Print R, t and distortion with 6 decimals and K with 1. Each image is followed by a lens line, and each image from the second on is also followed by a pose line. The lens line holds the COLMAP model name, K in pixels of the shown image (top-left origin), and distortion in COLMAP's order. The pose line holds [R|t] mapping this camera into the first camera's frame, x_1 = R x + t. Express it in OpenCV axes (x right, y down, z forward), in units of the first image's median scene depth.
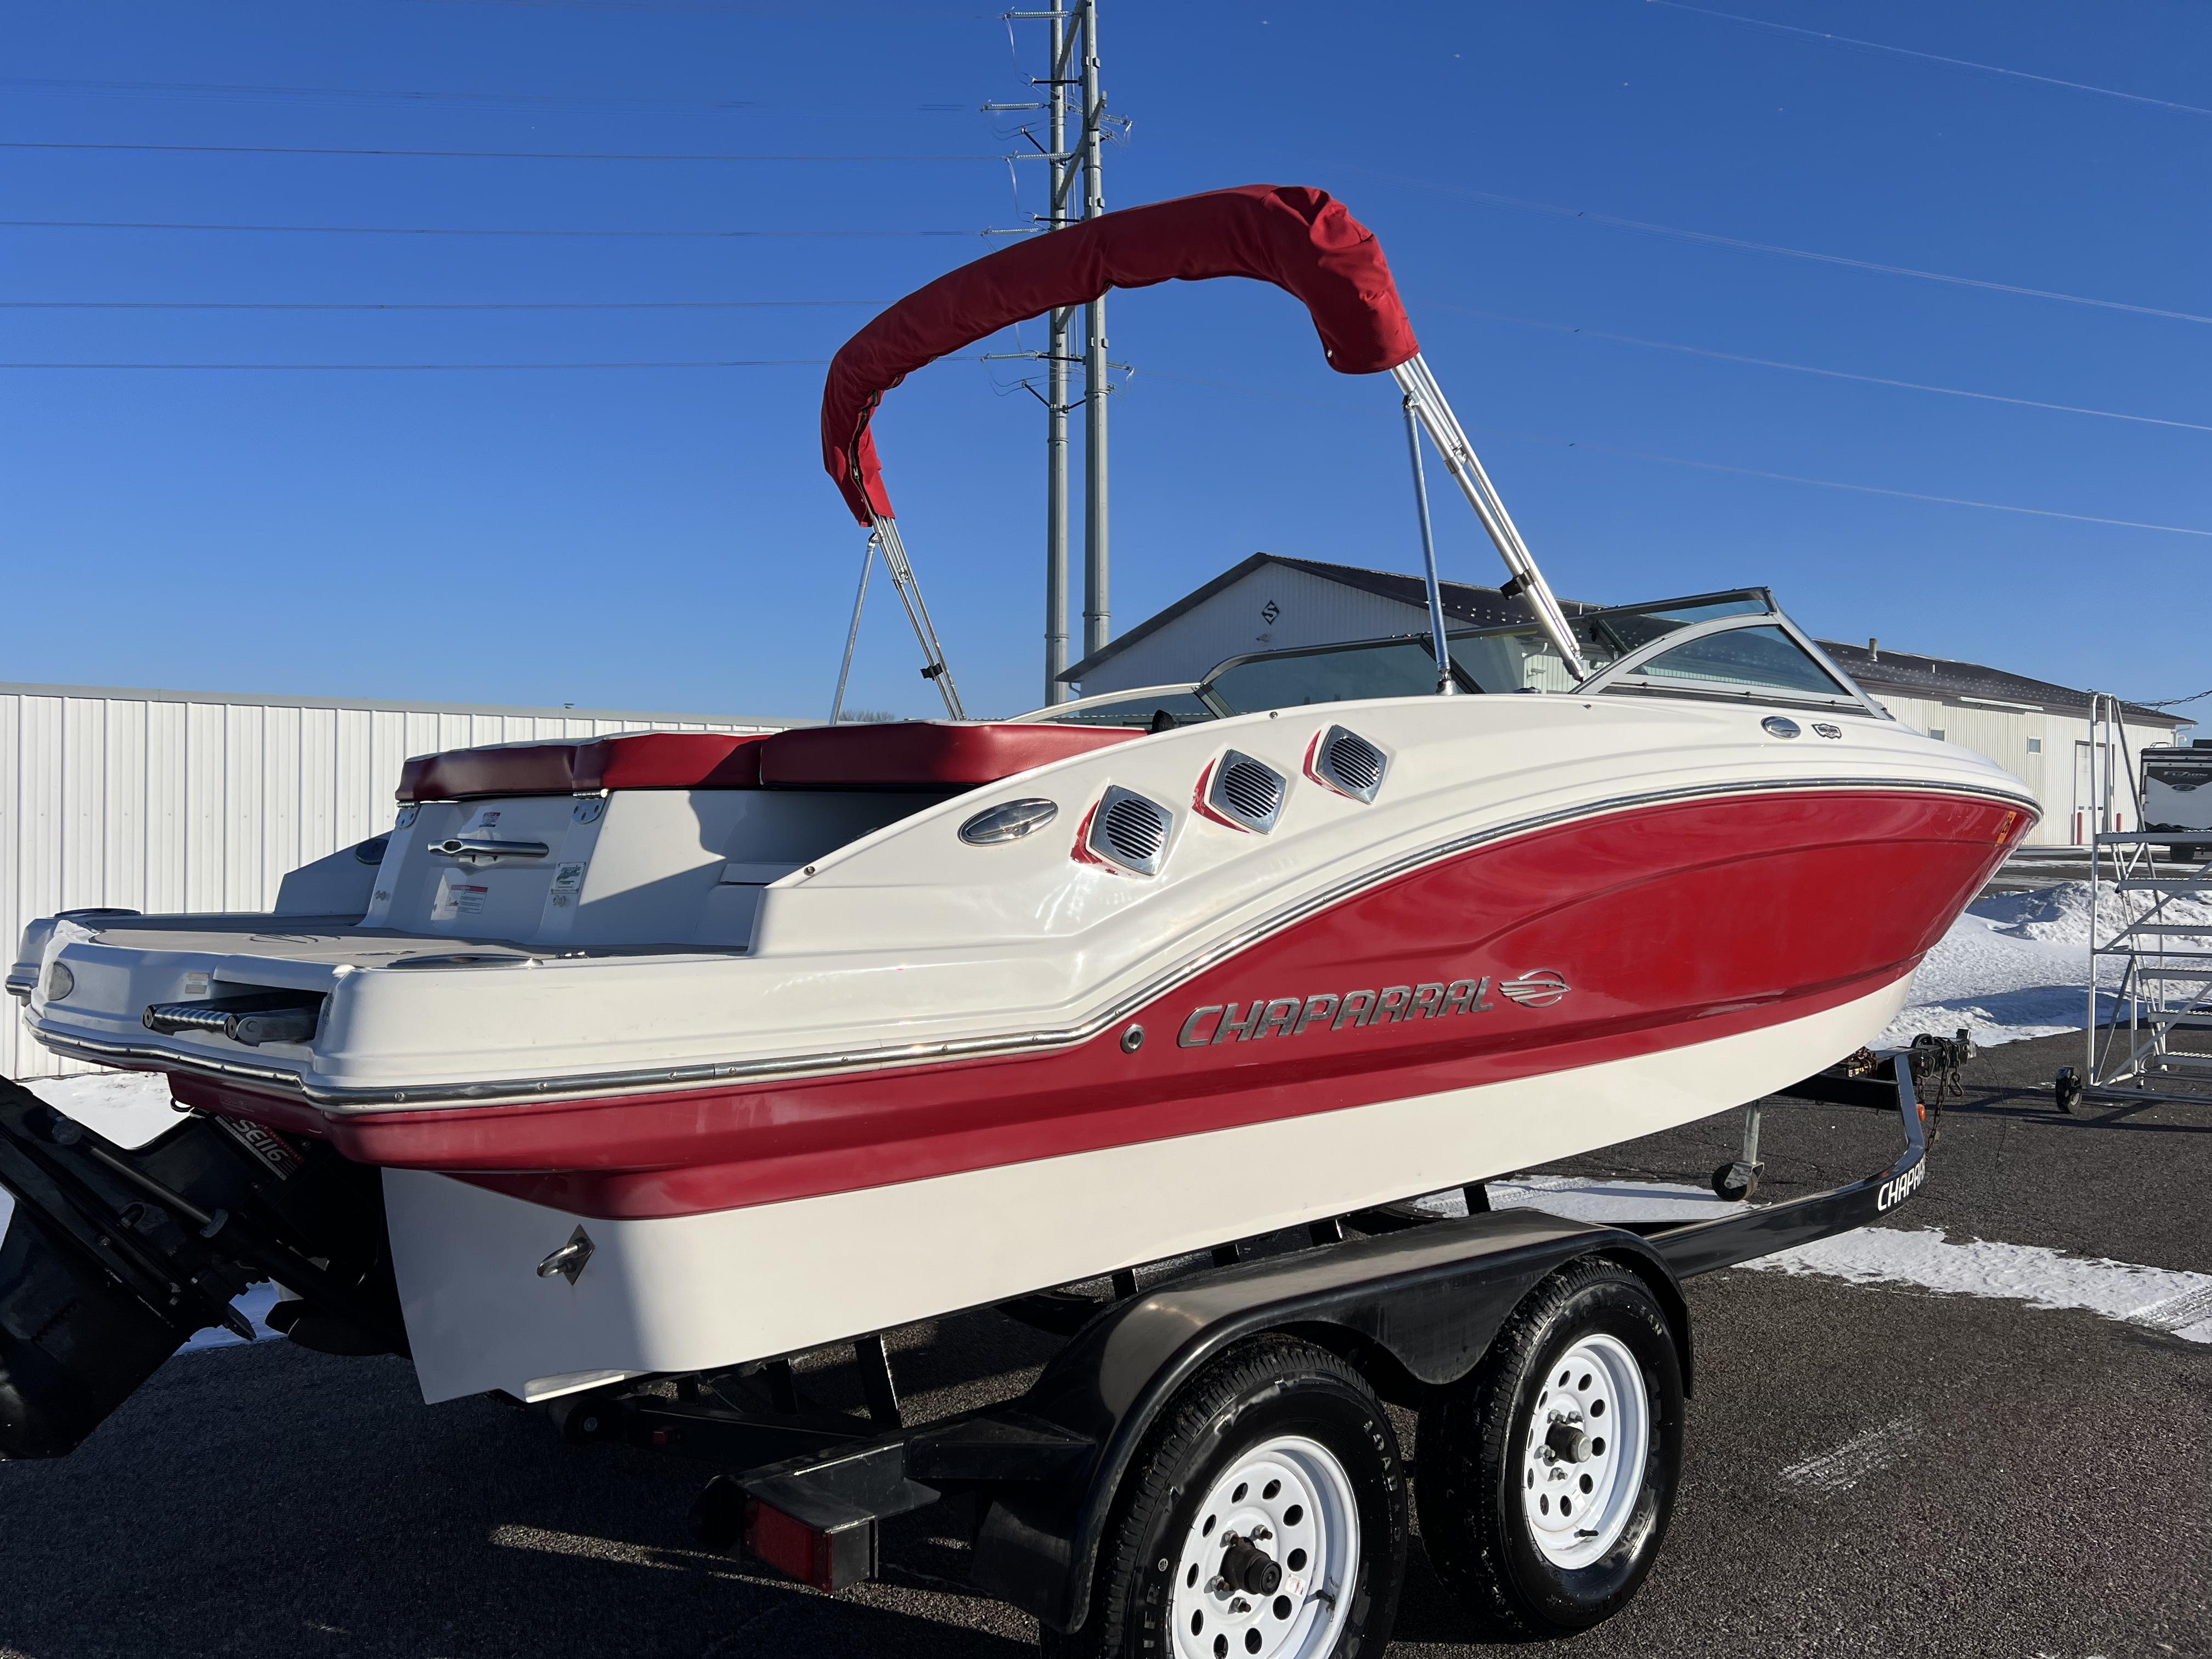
lens RADIAL K [[1669.2, 0, 1111.1], [0, 1669.2, 806.8], [0, 0, 1]] dist [0.056251, -0.063763]
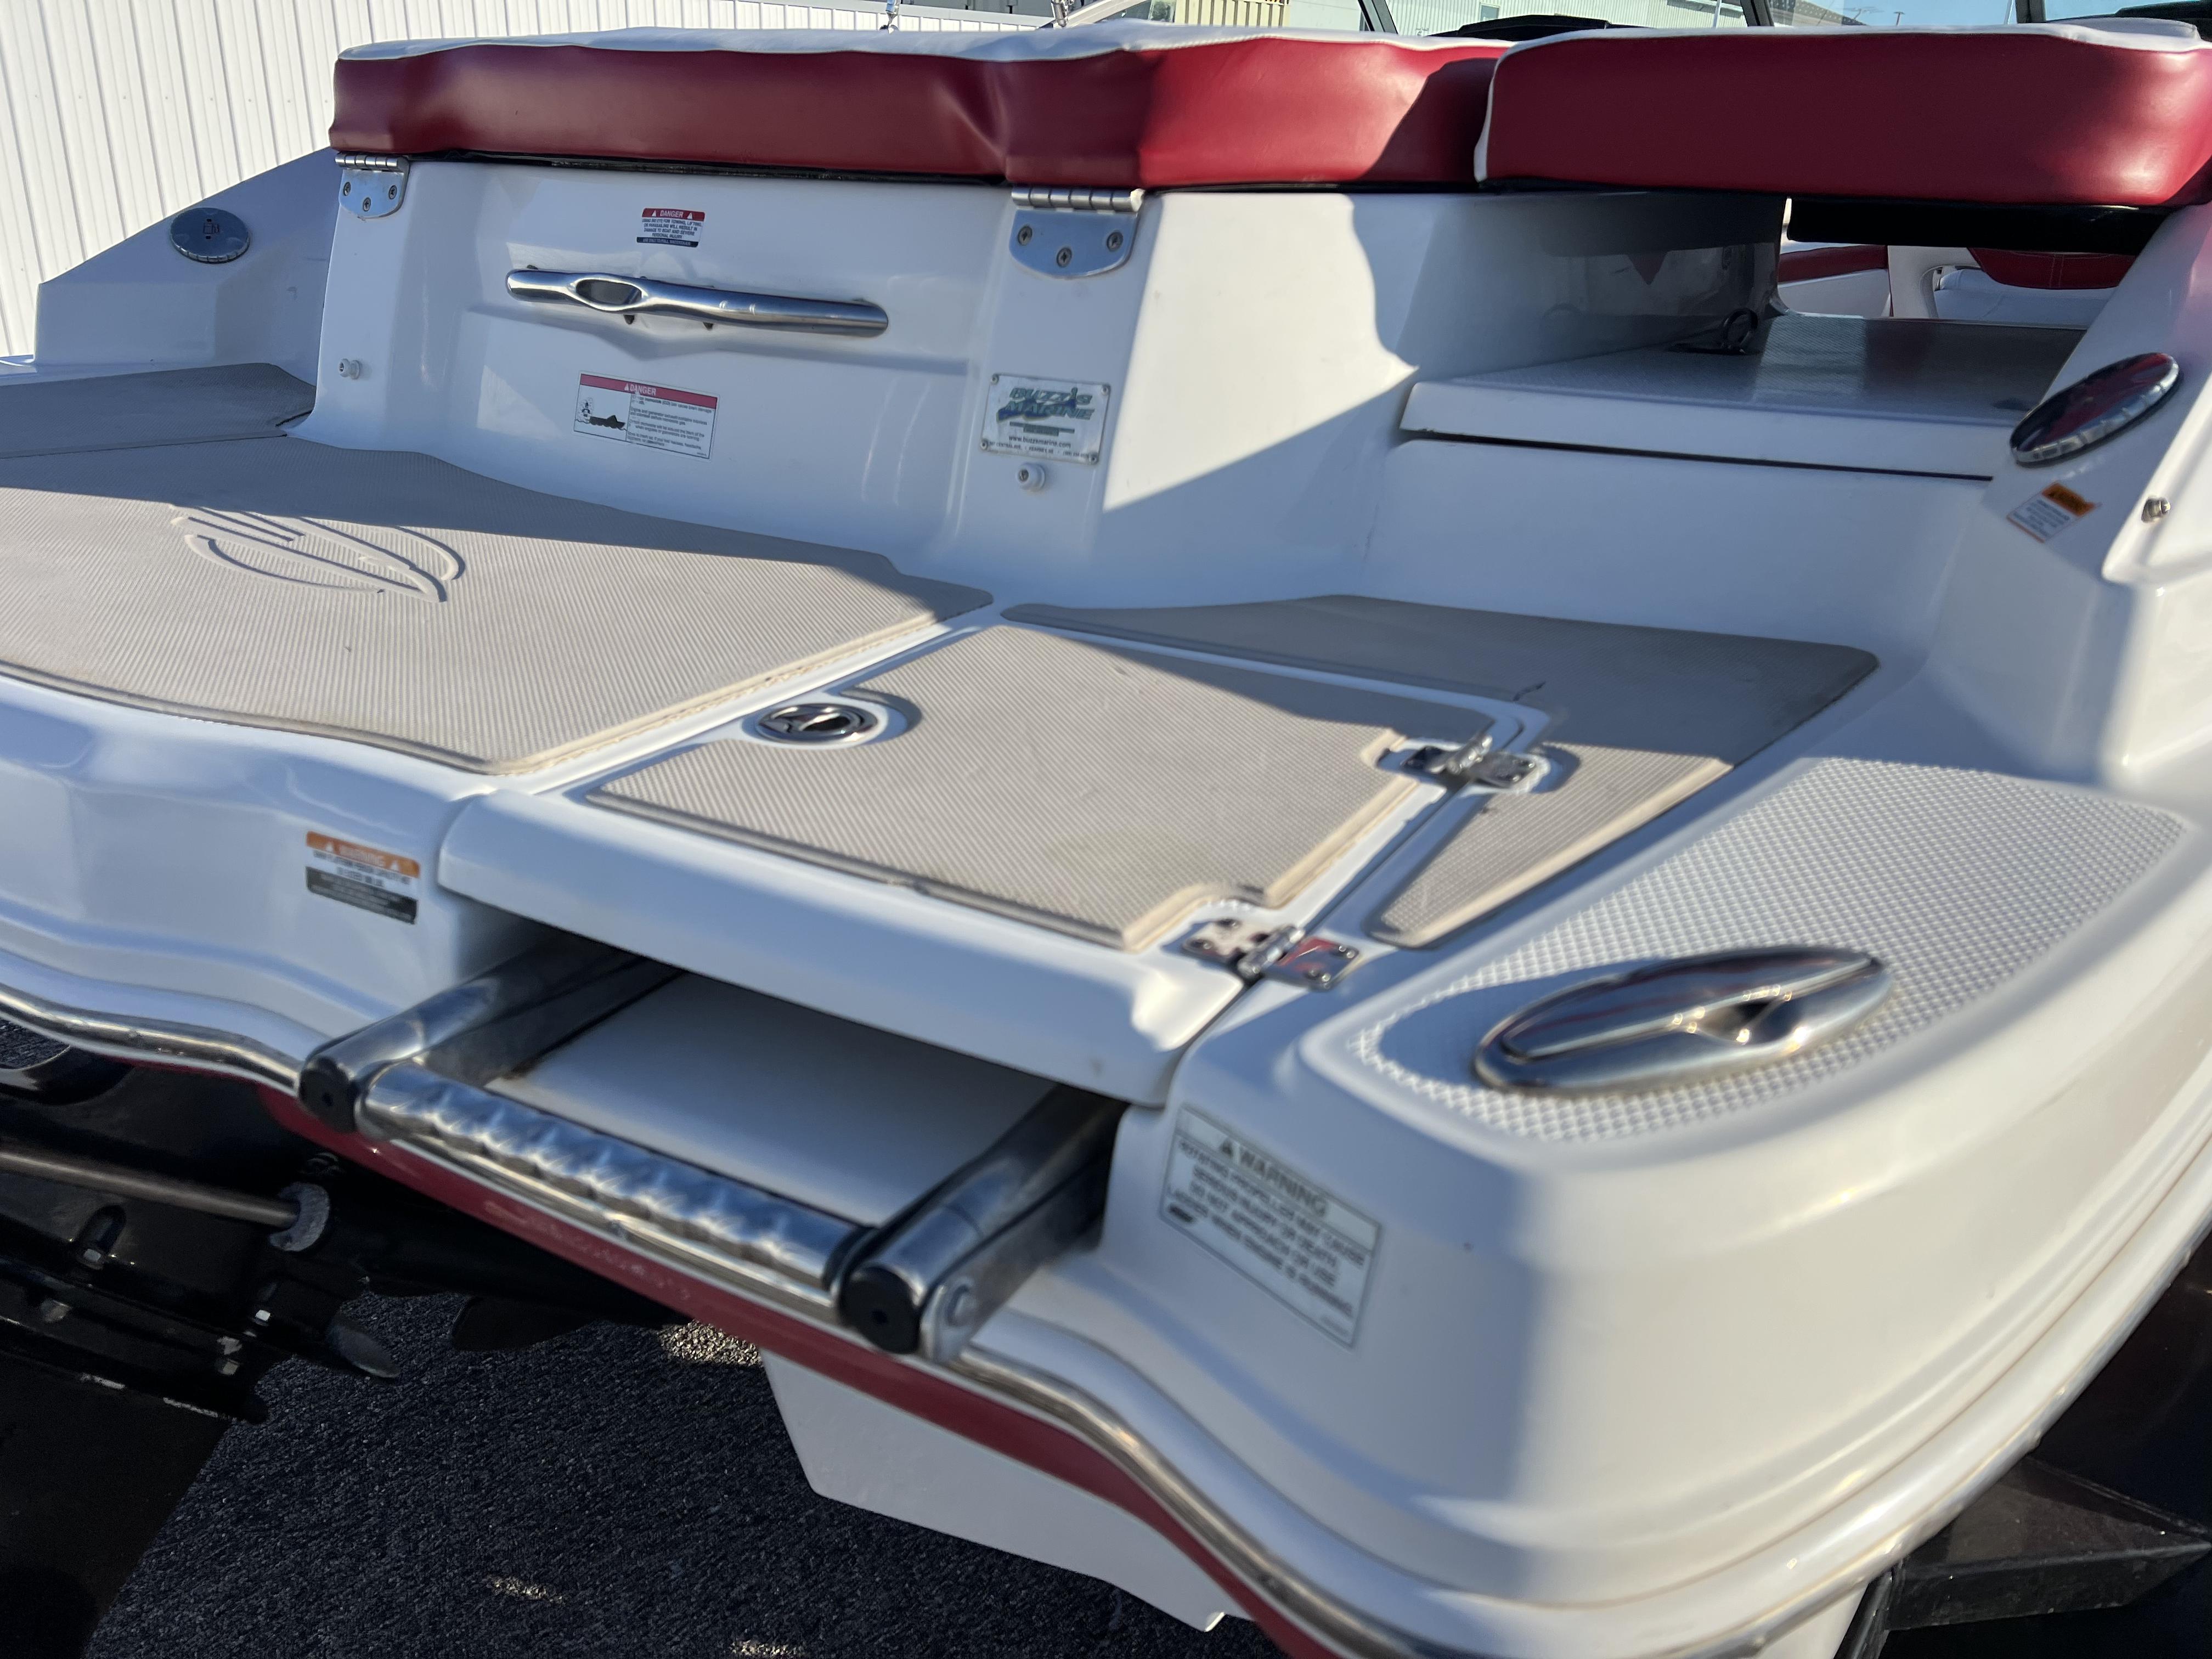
lens RADIAL K [[1669.2, 0, 1111.1], [0, 1669.2, 806.8], [0, 0, 1]] dist [0.056251, -0.063763]
pose [[0.979439, -0.056563, 0.193647, -0.392357], [-0.026255, 0.915989, 0.400344, -0.035497], [-0.200023, -0.397197, 0.895670, 0.589440]]
